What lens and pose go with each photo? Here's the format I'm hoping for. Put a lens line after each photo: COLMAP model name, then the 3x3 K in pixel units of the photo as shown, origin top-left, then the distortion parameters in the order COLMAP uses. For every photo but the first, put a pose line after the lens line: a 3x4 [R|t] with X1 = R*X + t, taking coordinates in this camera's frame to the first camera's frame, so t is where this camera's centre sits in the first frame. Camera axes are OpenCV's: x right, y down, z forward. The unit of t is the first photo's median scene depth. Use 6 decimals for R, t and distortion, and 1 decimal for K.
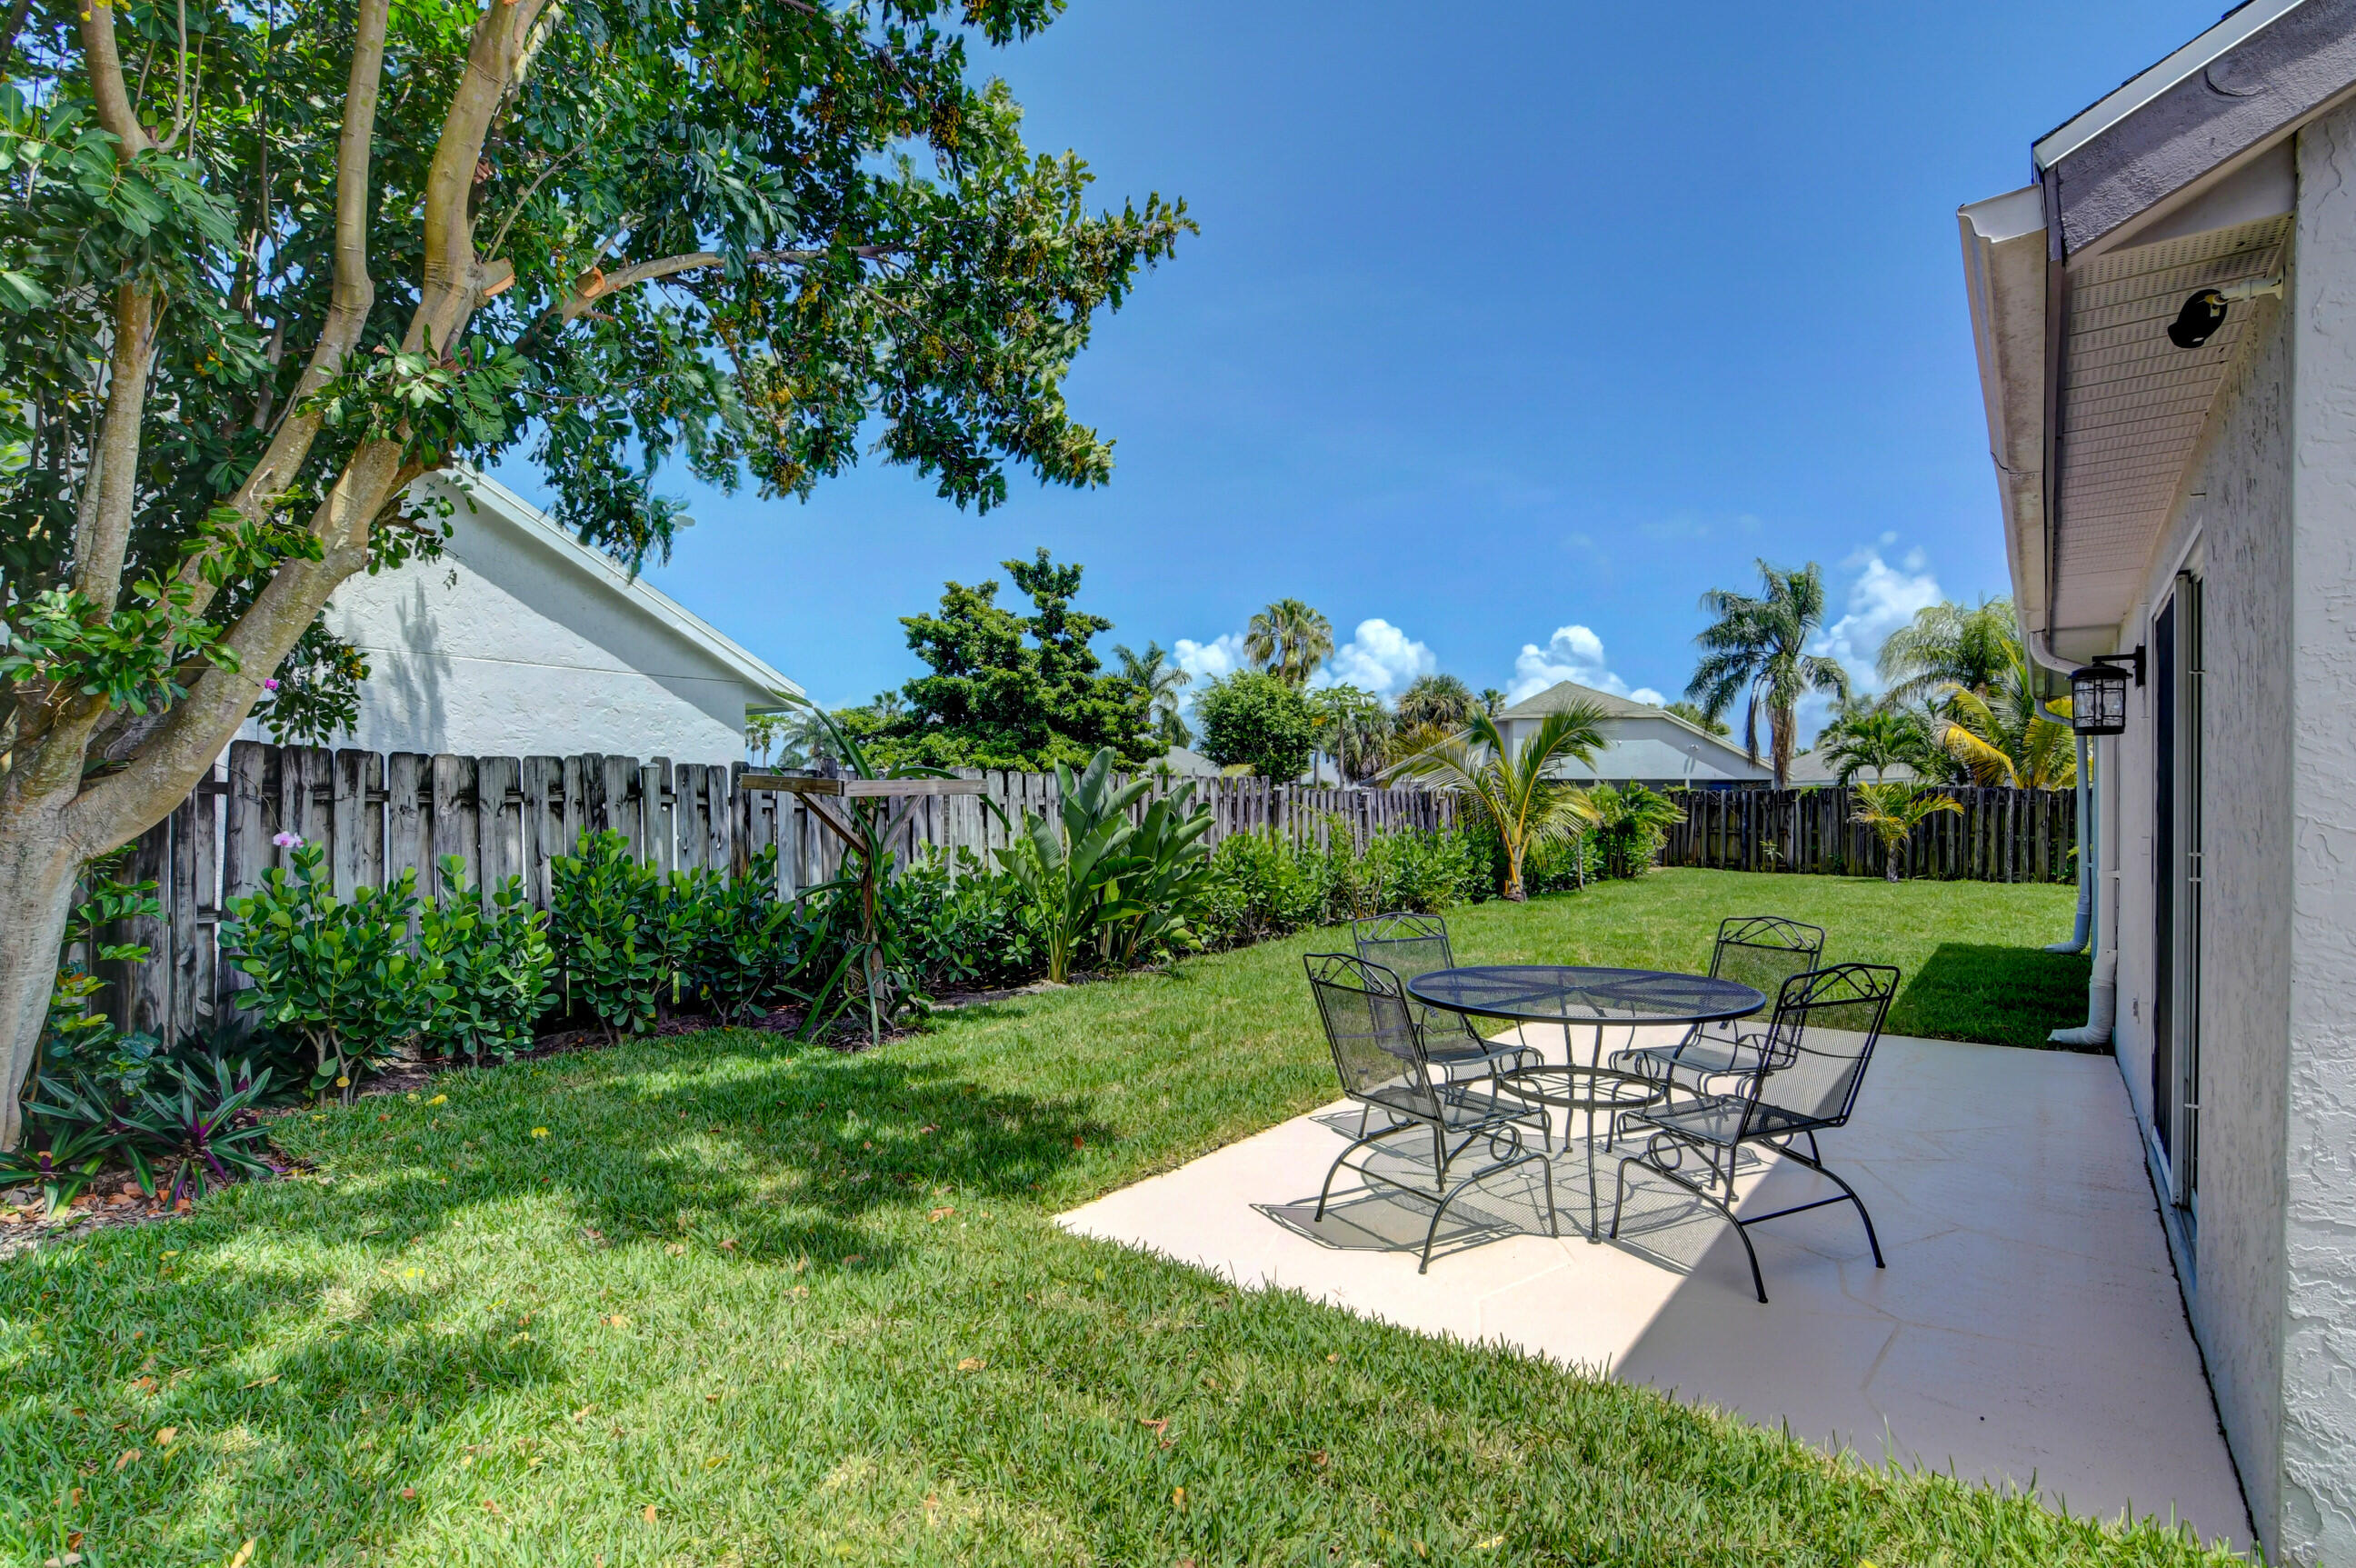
lens RADIAL K [[1136.8, 0, 1173.3], [0, 1136.8, 797.8], [0, 0, 1]] dist [-0.021935, 0.000489]
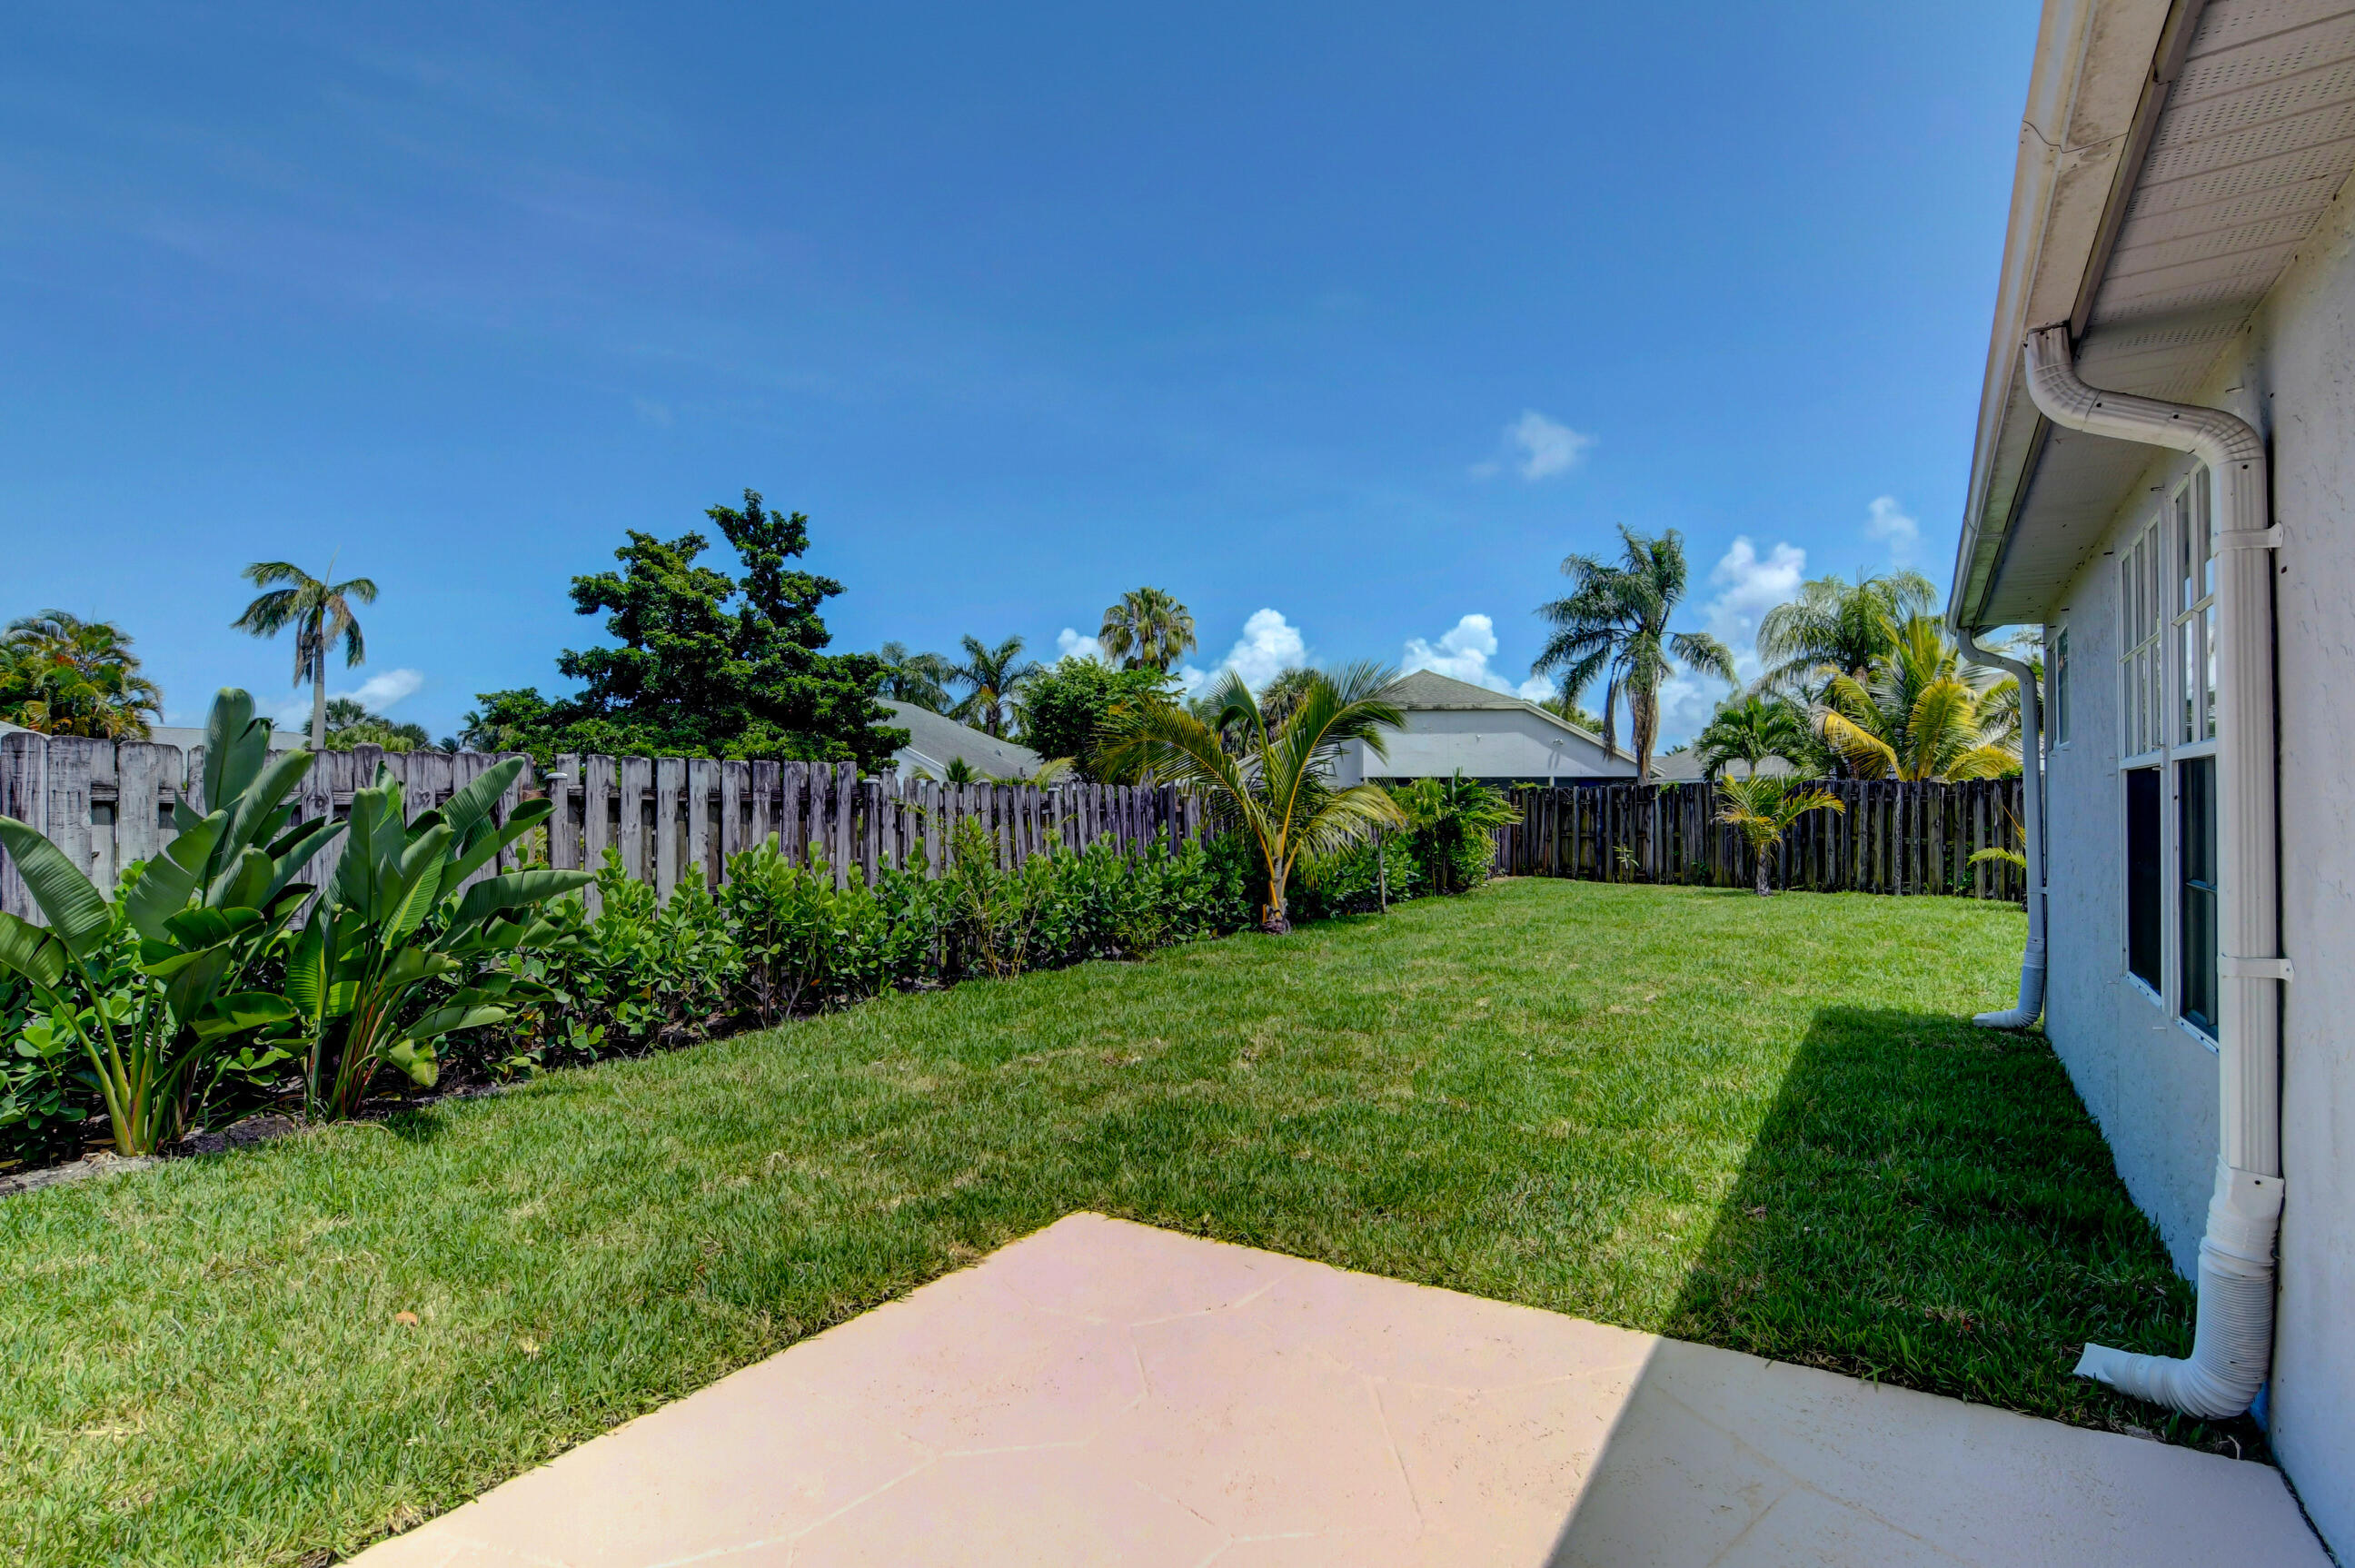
lens RADIAL K [[1136.2, 0, 1180.7], [0, 1136.2, 796.0], [0, 0, 1]] dist [-0.021935, 0.000489]
pose [[0.996495, -0.005569, 0.083466, 0.120037], [0.006053, 0.999966, -0.005551, 0.003359], [-0.083433, 0.006037, 0.996495, 0.175043]]
